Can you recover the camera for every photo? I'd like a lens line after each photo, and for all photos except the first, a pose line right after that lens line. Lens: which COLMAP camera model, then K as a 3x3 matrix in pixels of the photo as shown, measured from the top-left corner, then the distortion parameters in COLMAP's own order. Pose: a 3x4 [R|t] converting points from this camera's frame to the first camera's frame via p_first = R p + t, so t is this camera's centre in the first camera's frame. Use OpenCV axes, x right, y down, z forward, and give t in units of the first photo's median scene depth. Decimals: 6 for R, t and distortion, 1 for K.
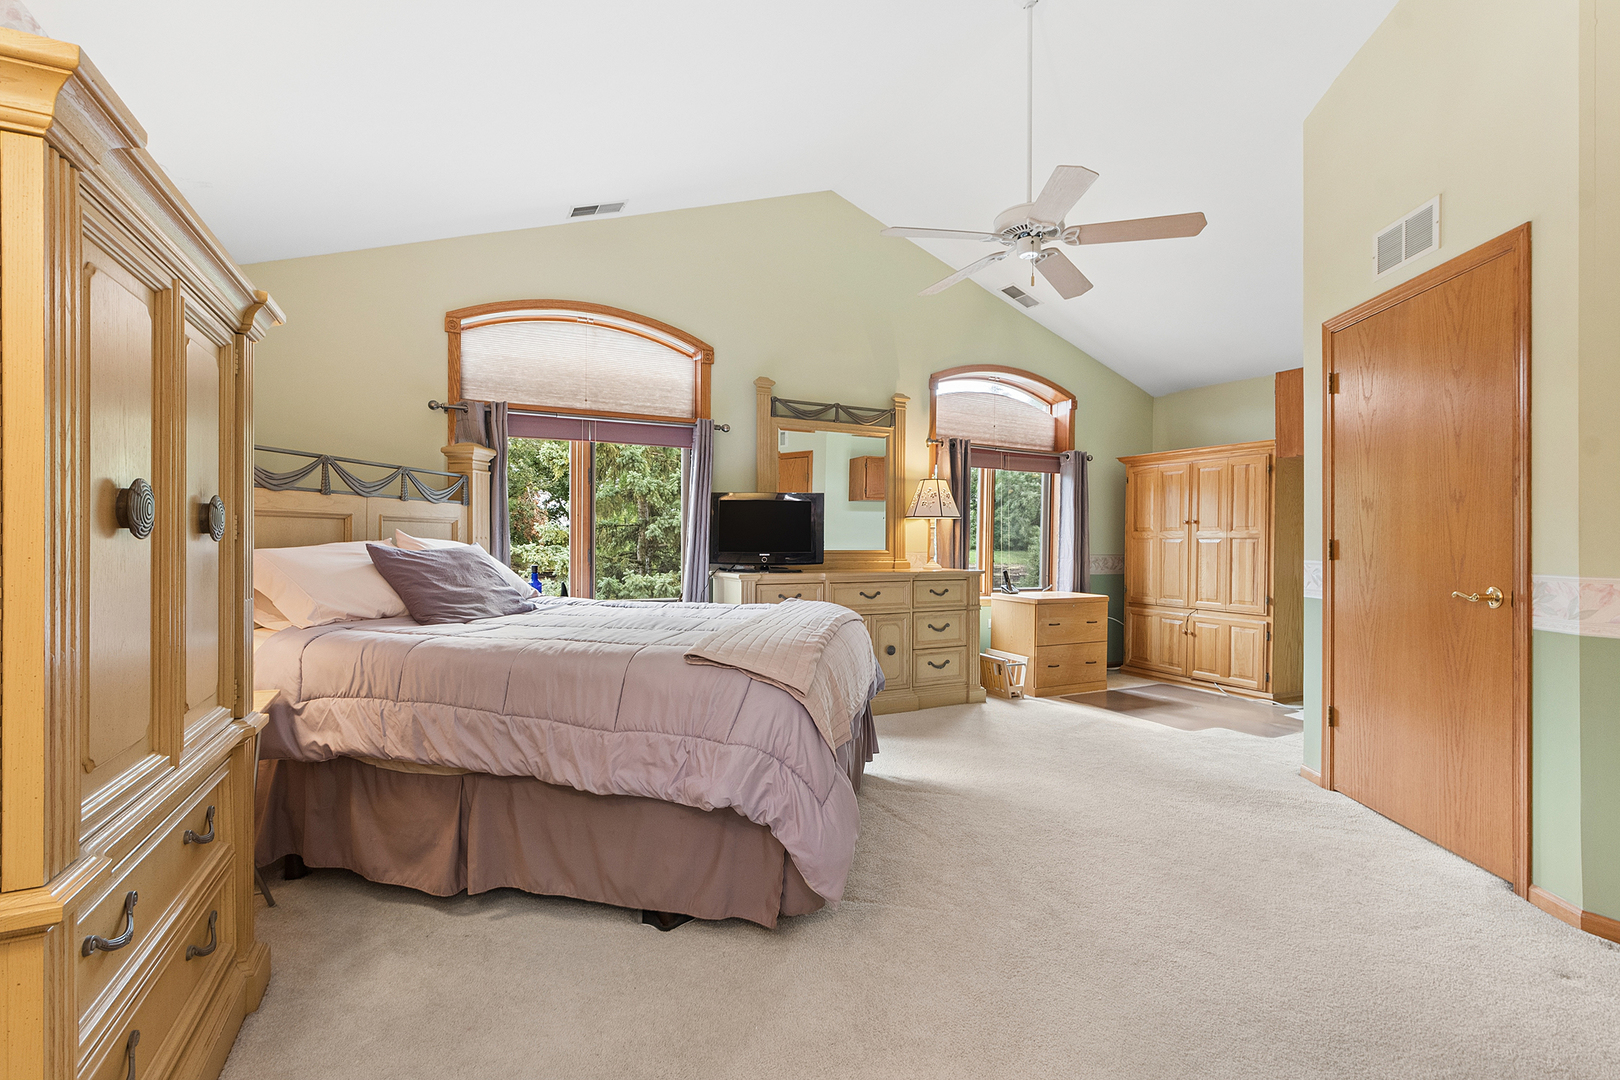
lens RADIAL K [[739.2, 0, 808.7], [0, 739.2, 542.7], [0, 0, 1]] dist [-0.012120, 0.000559]
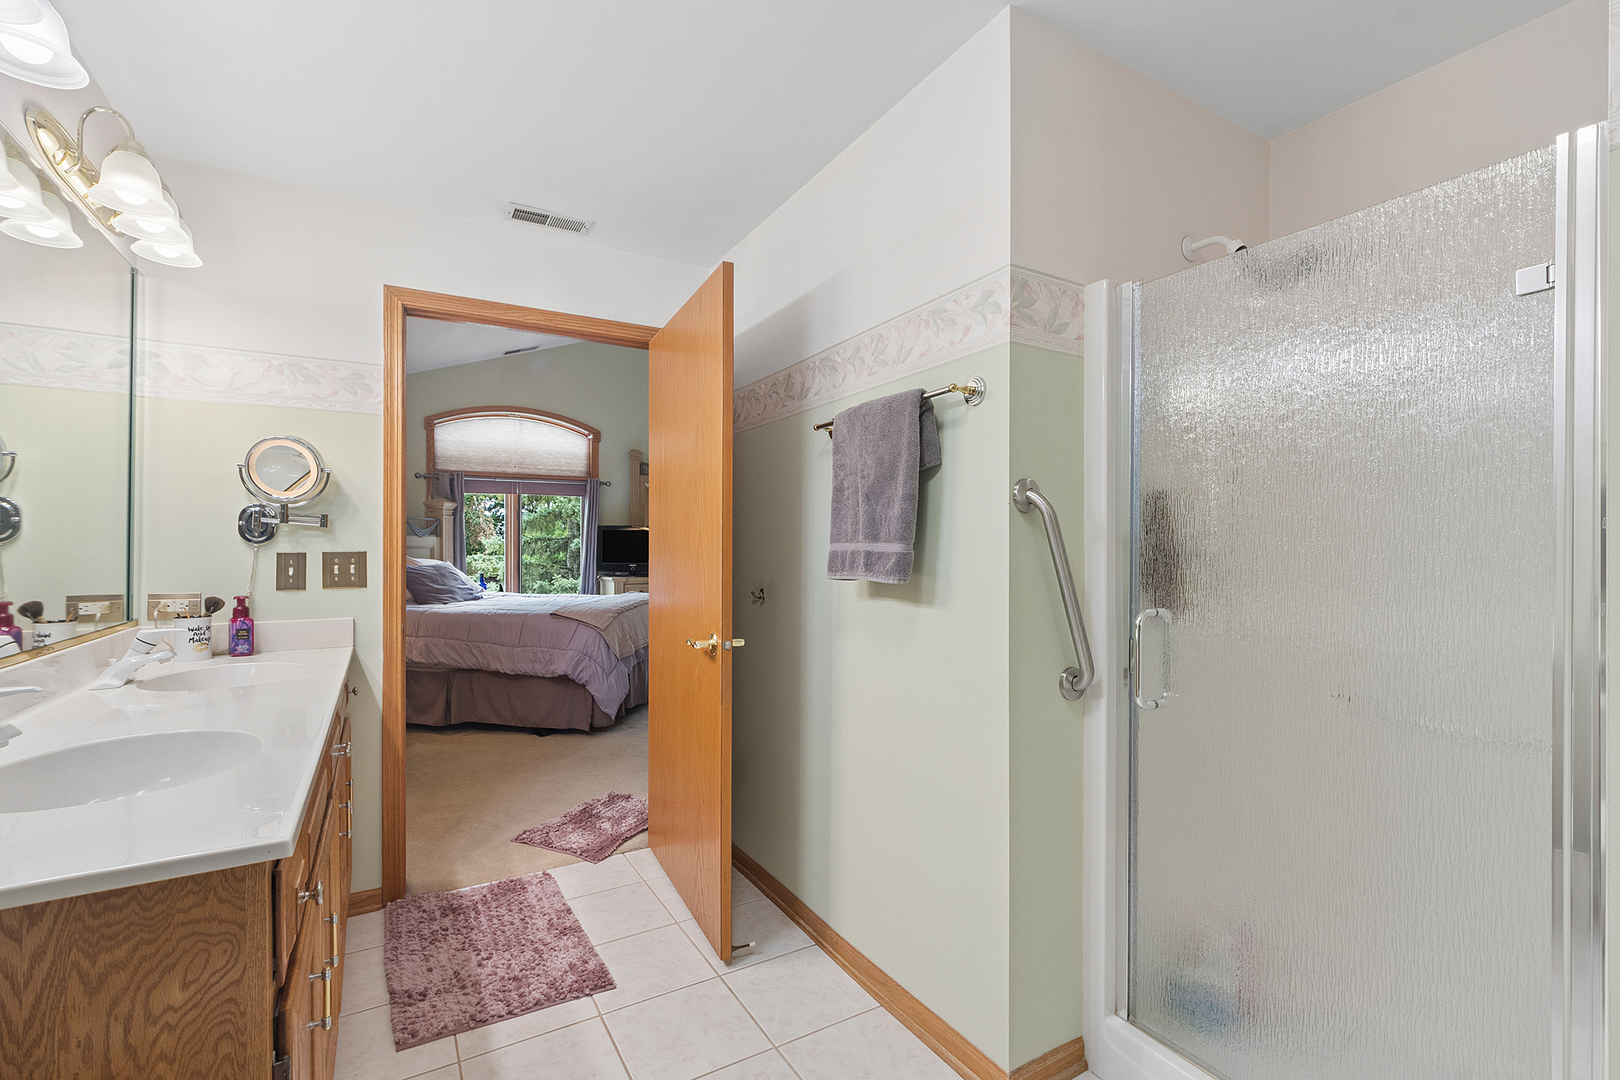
lens RADIAL K [[739.2, 0, 815.1], [0, 739.2, 547.1], [0, 0, 1]] dist [-0.012120, 0.000559]
pose [[0.997610, -0.003048, 0.069034, 0.256023], [0.002891, 0.999993, 0.002374, -0.028876], [-0.069041, -0.002169, 0.997611, -0.690083]]
